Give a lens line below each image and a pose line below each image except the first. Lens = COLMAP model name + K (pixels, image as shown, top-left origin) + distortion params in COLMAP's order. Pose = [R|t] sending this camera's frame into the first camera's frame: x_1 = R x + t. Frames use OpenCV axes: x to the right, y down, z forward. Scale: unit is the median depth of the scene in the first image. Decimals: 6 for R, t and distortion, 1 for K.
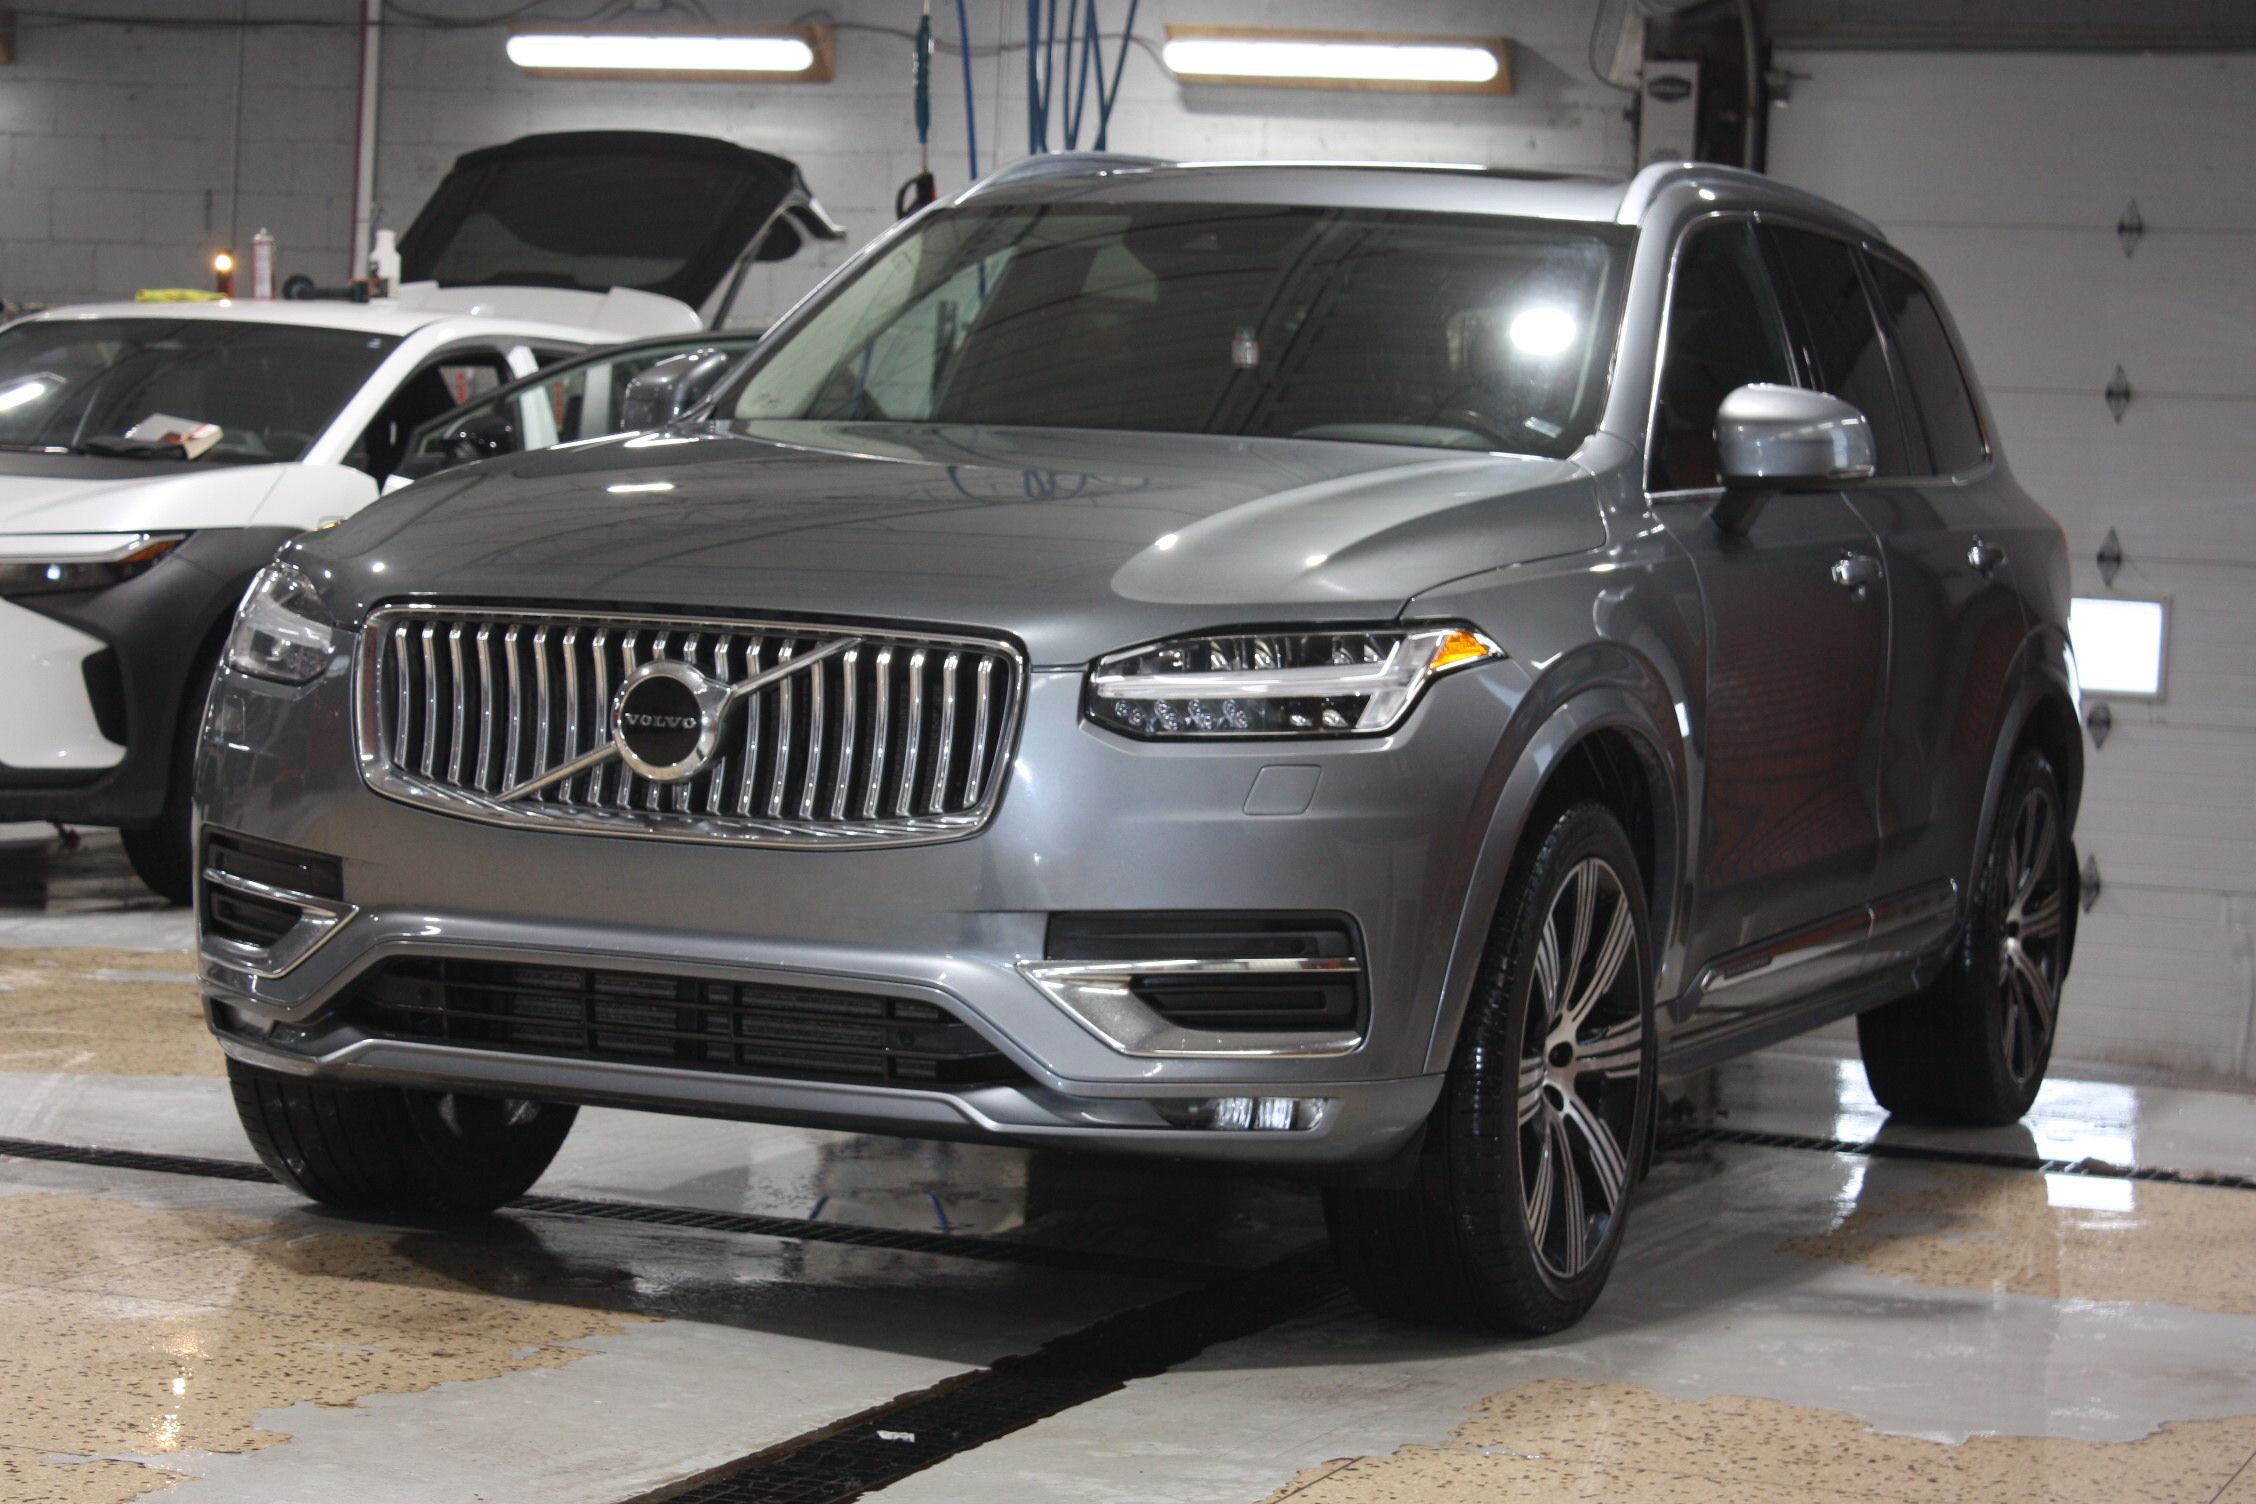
lens RADIAL K [[4996.8, 0, 1128.2], [0, 4996.8, 749.8], [0, 0, 1]] dist [0.071822, 0.000000]
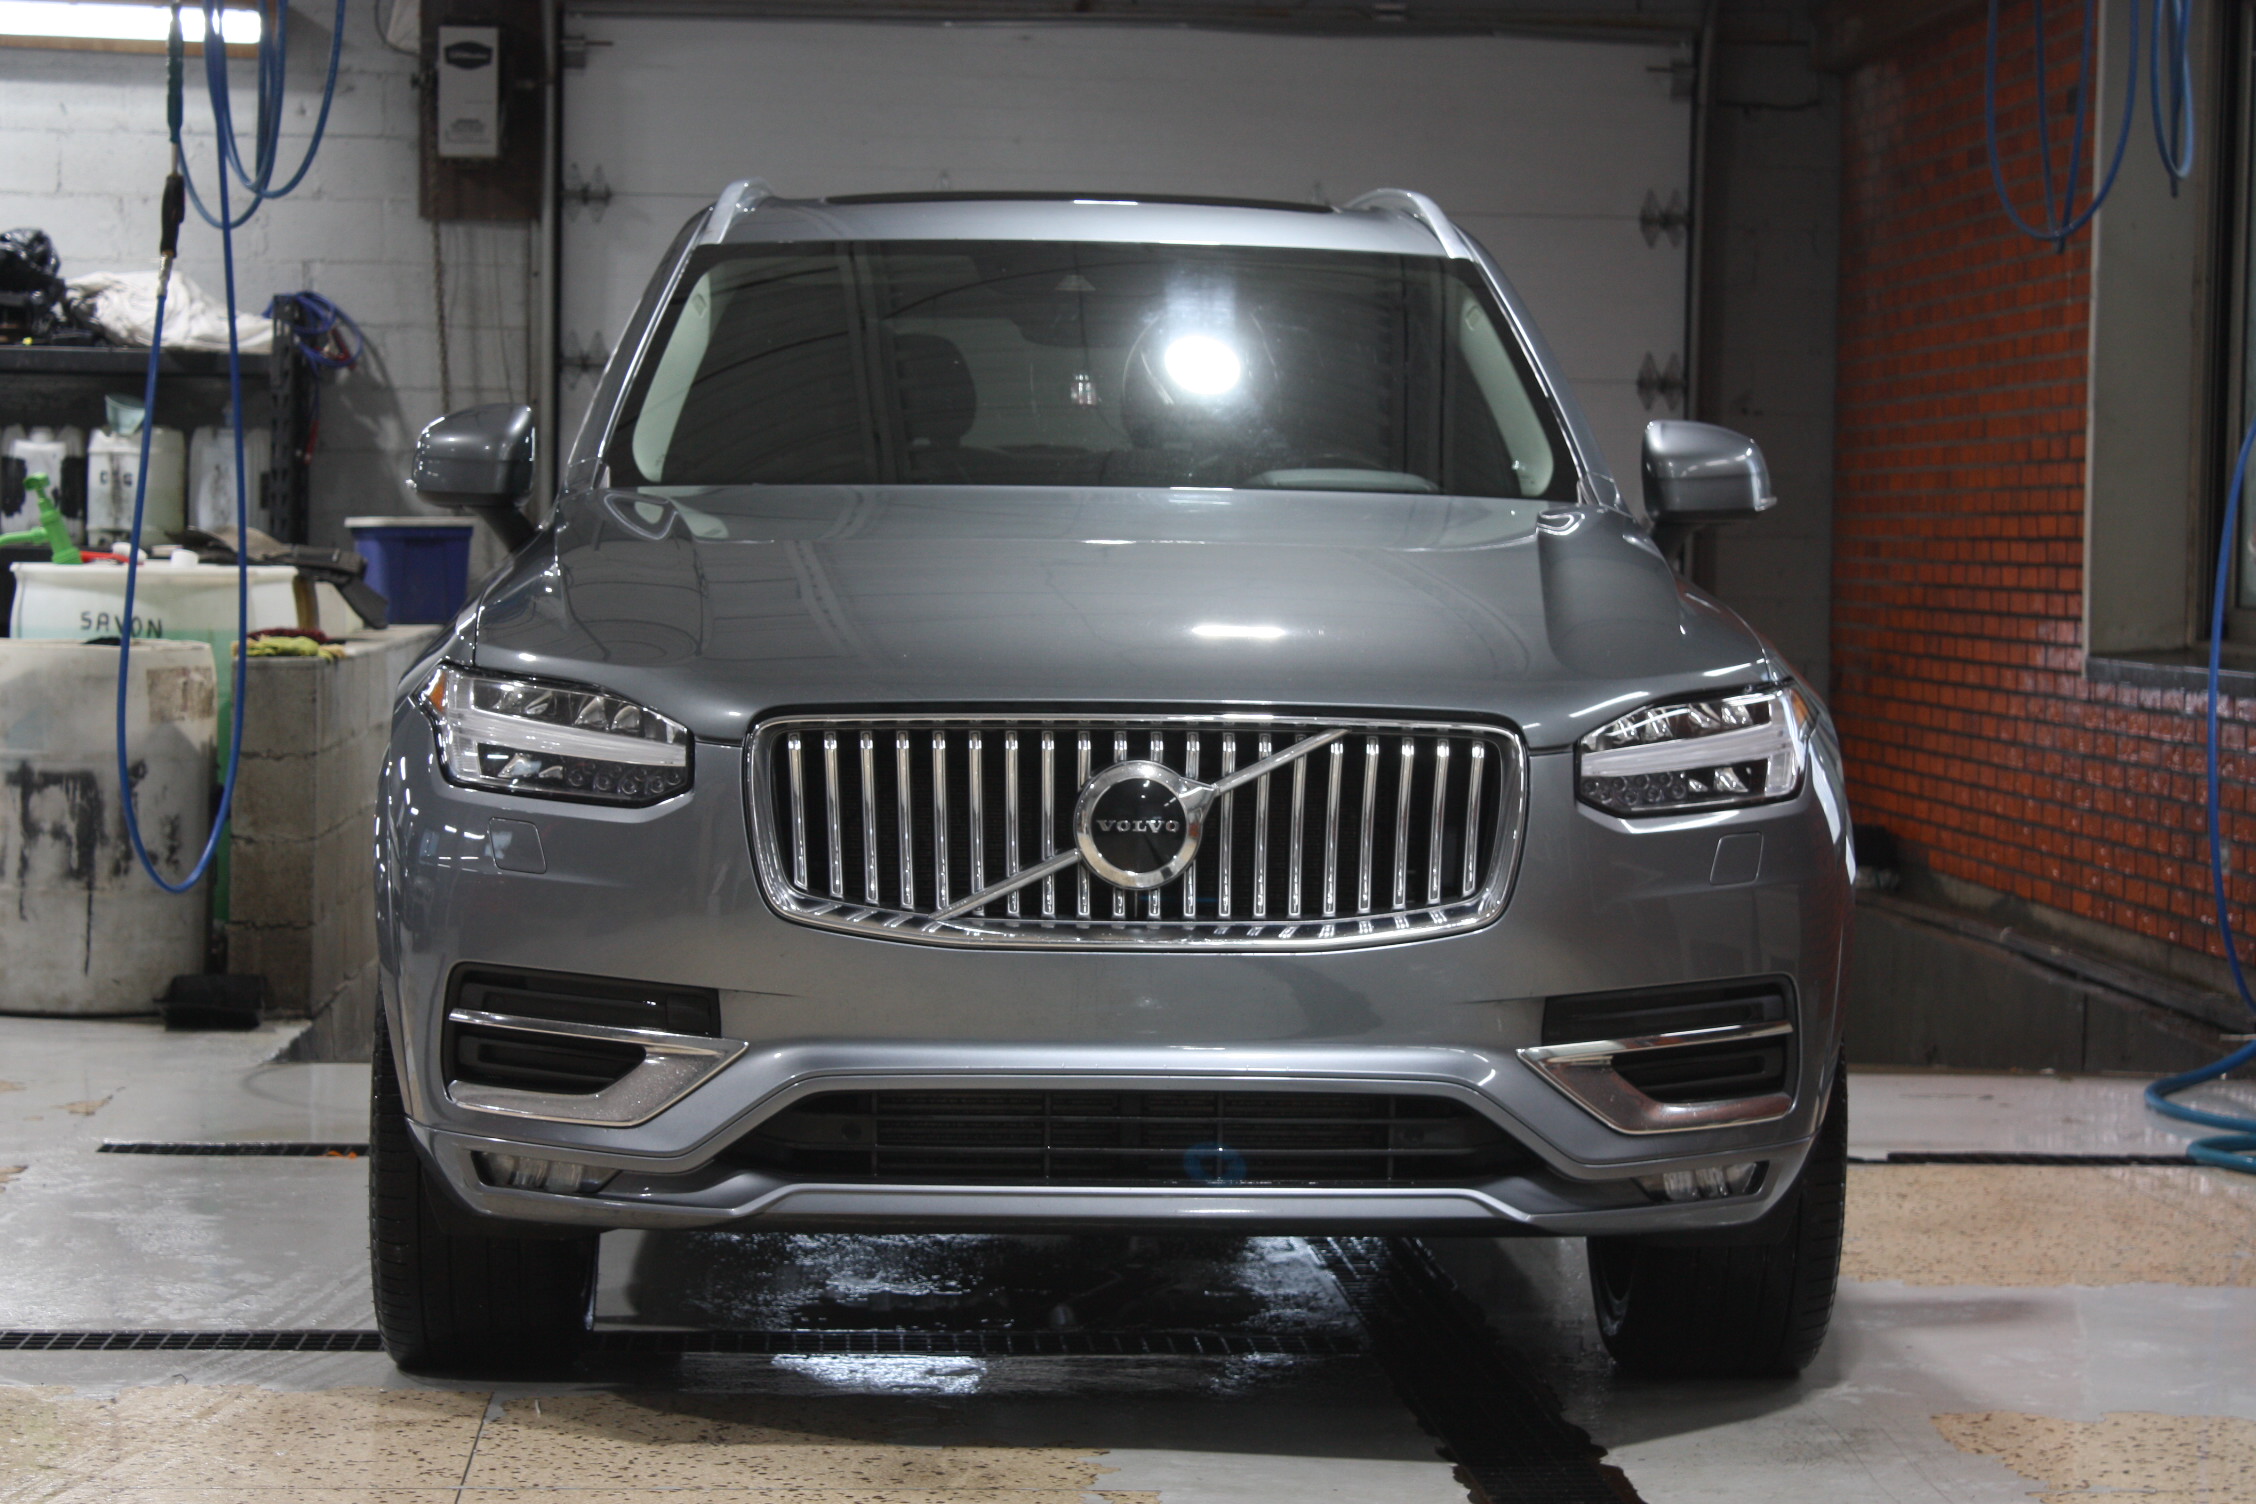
lens RADIAL K [[5353.1, 0, 1128.0], [0, 5353.1, 752.2], [0, 0, 1]] dist [0.060123, 0.000000]
pose [[0.896859, -0.052987, 0.439132, -0.536769], [0.047233, 0.998595, 0.024027, -0.043968], [-0.439788, -0.000807, 0.898101, 0.081821]]
